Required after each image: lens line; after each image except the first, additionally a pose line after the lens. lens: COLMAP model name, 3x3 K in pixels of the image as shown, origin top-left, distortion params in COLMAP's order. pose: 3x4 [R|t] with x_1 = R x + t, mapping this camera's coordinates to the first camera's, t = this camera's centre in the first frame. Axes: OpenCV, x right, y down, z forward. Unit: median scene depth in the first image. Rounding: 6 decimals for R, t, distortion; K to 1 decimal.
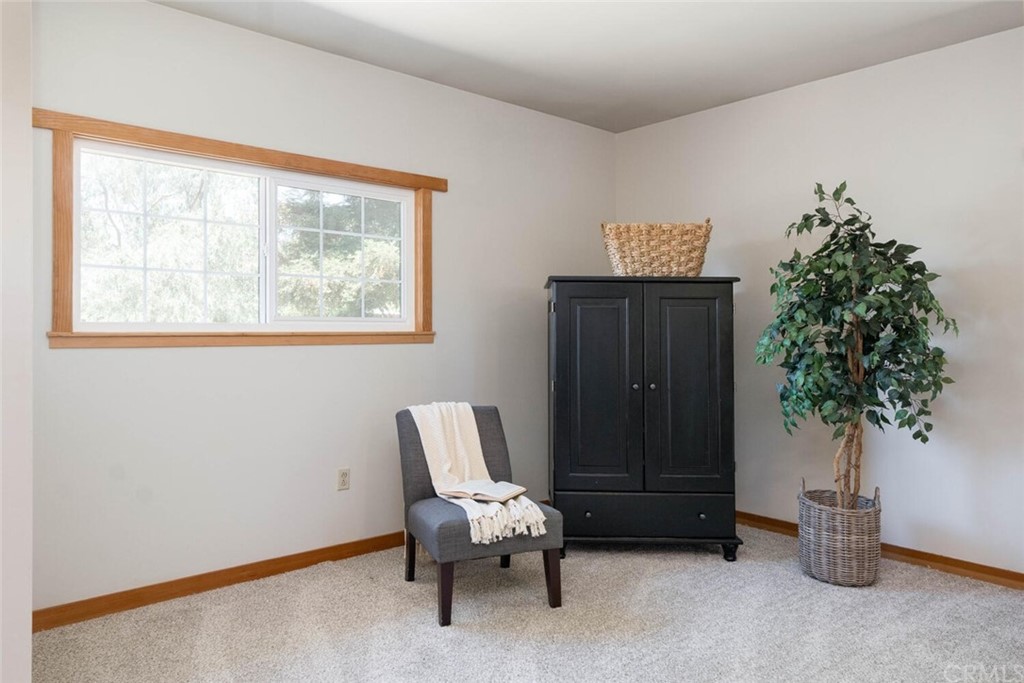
lens RADIAL K [[650.7, 0, 506.7], [0, 650.7, 326.9], [0, 0, 1]] dist [-0.002836, -0.000154]
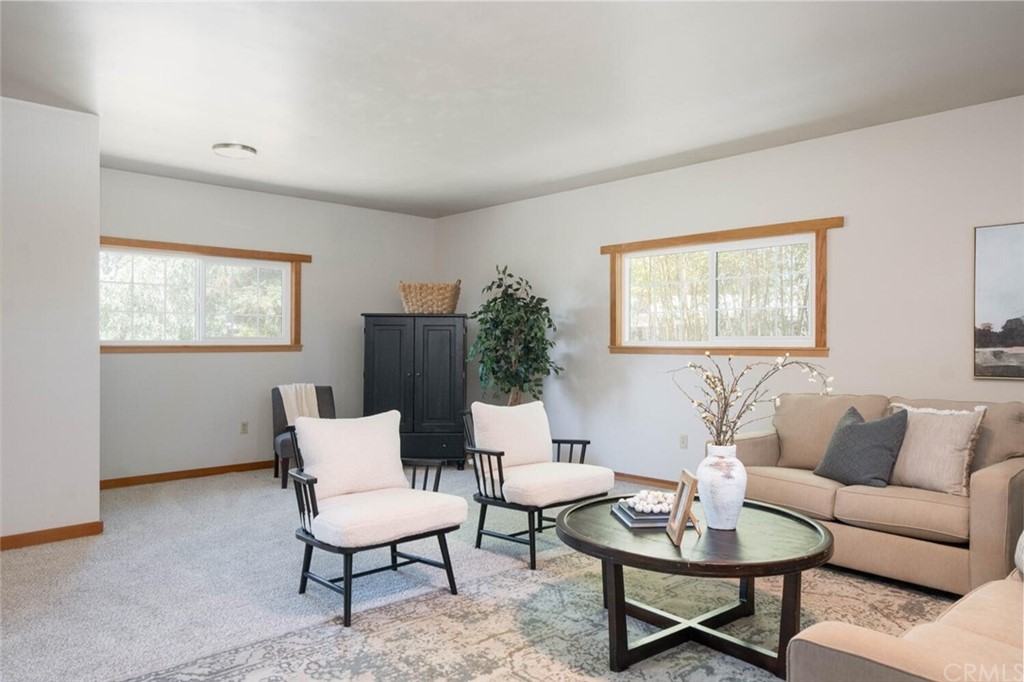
lens RADIAL K [[650.7, 0, 506.7], [0, 650.7, 326.4], [0, 0, 1]] dist [-0.002836, -0.000154]
pose [[0.999058, -0.001482, 0.043360, 0.389057], [0.002466, 0.999740, -0.022660, -0.000349], [-0.043316, 0.022746, 0.998802, -0.812519]]
